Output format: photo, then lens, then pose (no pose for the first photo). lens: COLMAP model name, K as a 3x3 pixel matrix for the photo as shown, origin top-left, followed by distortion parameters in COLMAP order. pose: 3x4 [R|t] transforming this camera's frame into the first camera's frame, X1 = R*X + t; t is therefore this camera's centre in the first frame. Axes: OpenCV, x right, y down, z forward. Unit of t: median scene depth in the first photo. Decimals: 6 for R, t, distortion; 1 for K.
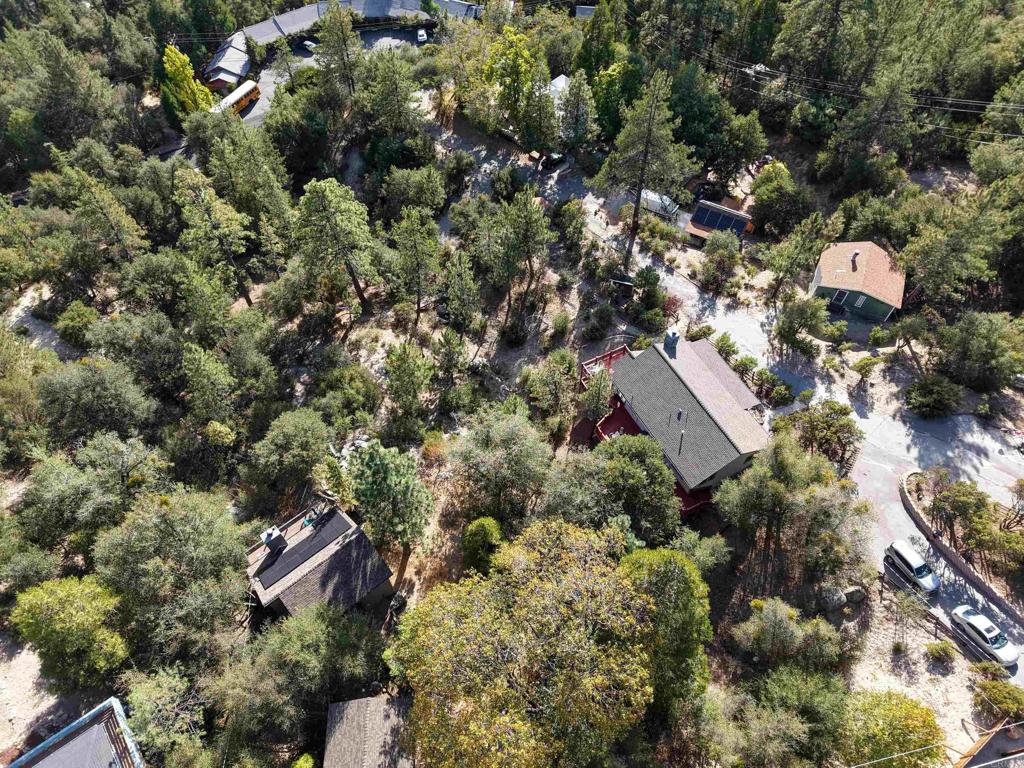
lens RADIAL K [[680.4, 0, 512.0], [0, 680.4, 384.0], [0, 0, 1]] dist [0.020194, -0.015989]
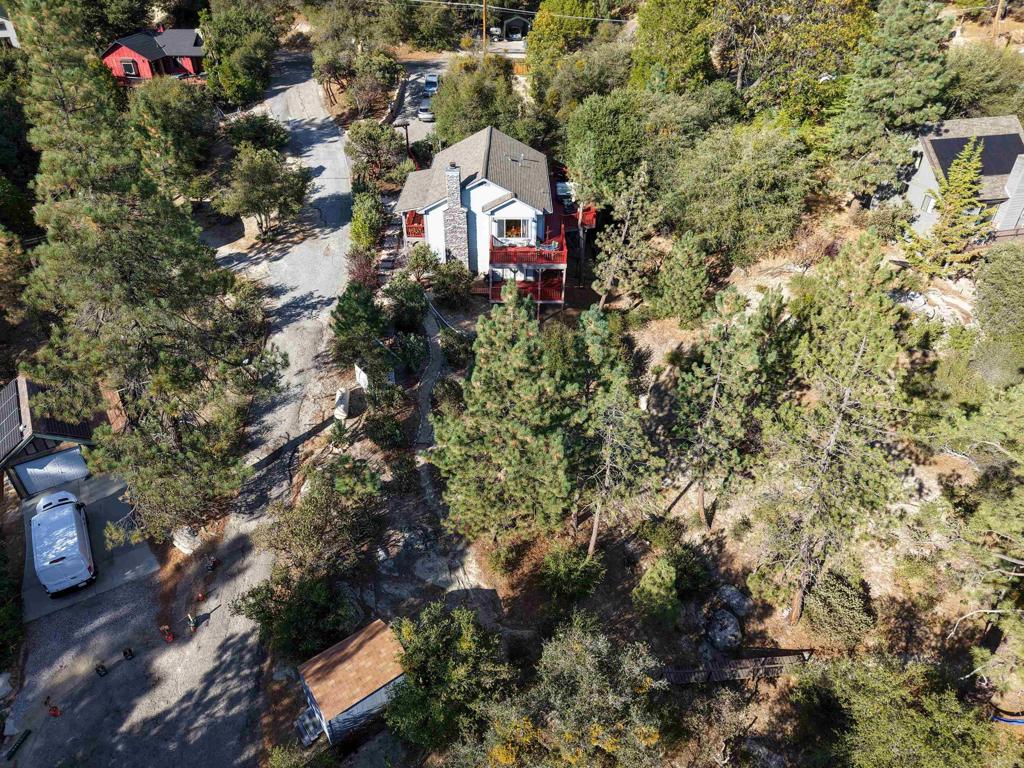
lens RADIAL K [[680.4, 0, 512.0], [0, 680.4, 384.0], [0, 0, 1]] dist [0.020194, -0.015989]
pose [[-0.887523, -0.260970, 0.379734, -0.124496], [0.380785, 0.048607, 0.923385, -0.615502], [-0.259433, 0.964122, 0.056234, 1.036353]]
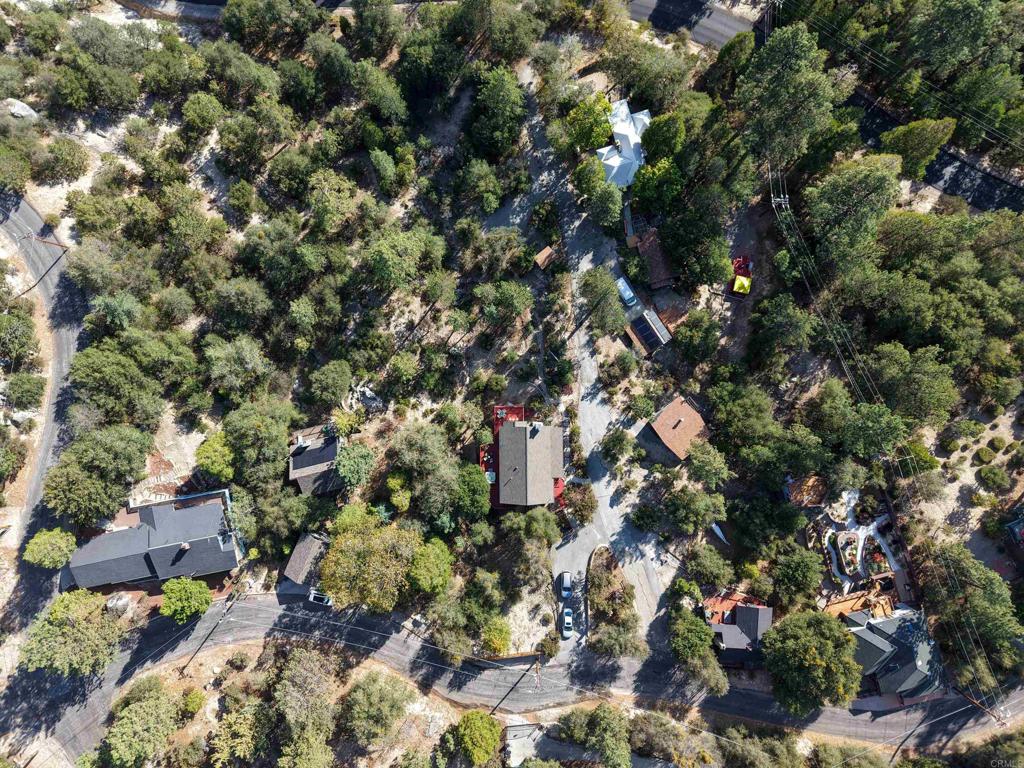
lens RADIAL K [[688.6, 0, 512.5], [0, 688.6, 375.4], [0, 0, 1]] dist [0.053653, -0.087825]
pose [[0.893489, 0.449083, 0.001267, 0.101016], [-0.373439, 0.741416, 0.557536, -1.033510], [0.249440, -0.498626, 0.830152, -0.396675]]
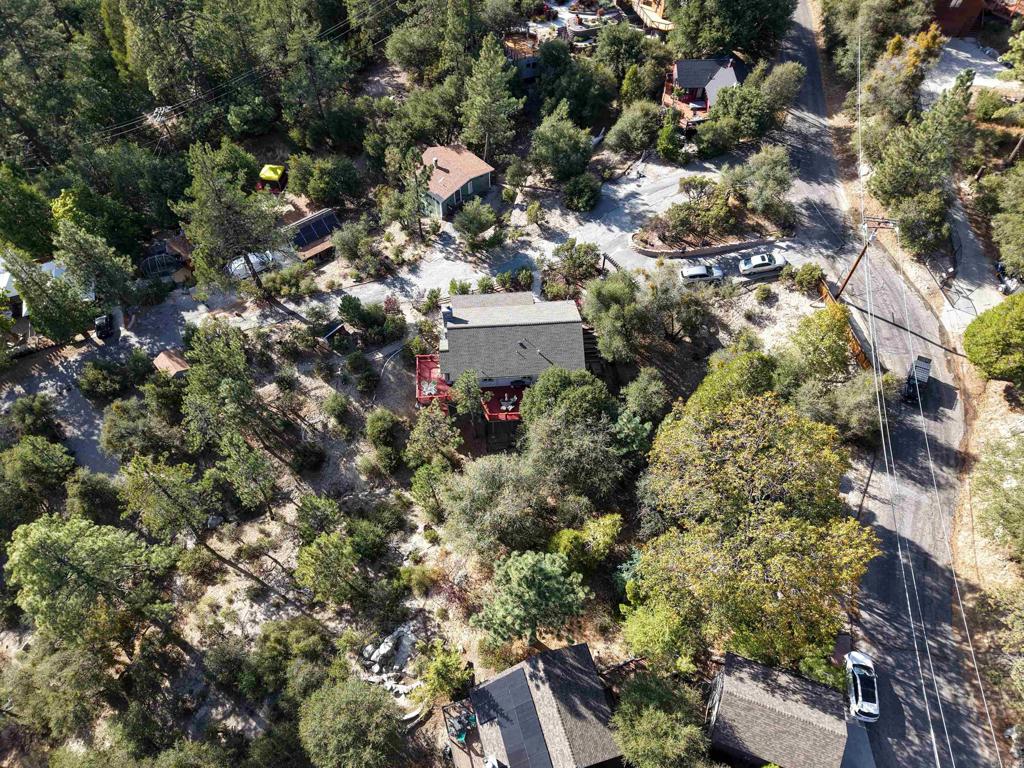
lens RADIAL K [[688.6, 0, 512.5], [0, 688.6, 375.4], [0, 0, 1]] dist [0.053653, -0.087825]
pose [[0.393533, -0.751788, 0.529100, -0.318029], [0.757807, 0.591110, 0.276256, -0.203663], [-0.520442, 0.292240, 0.802331, 0.122093]]
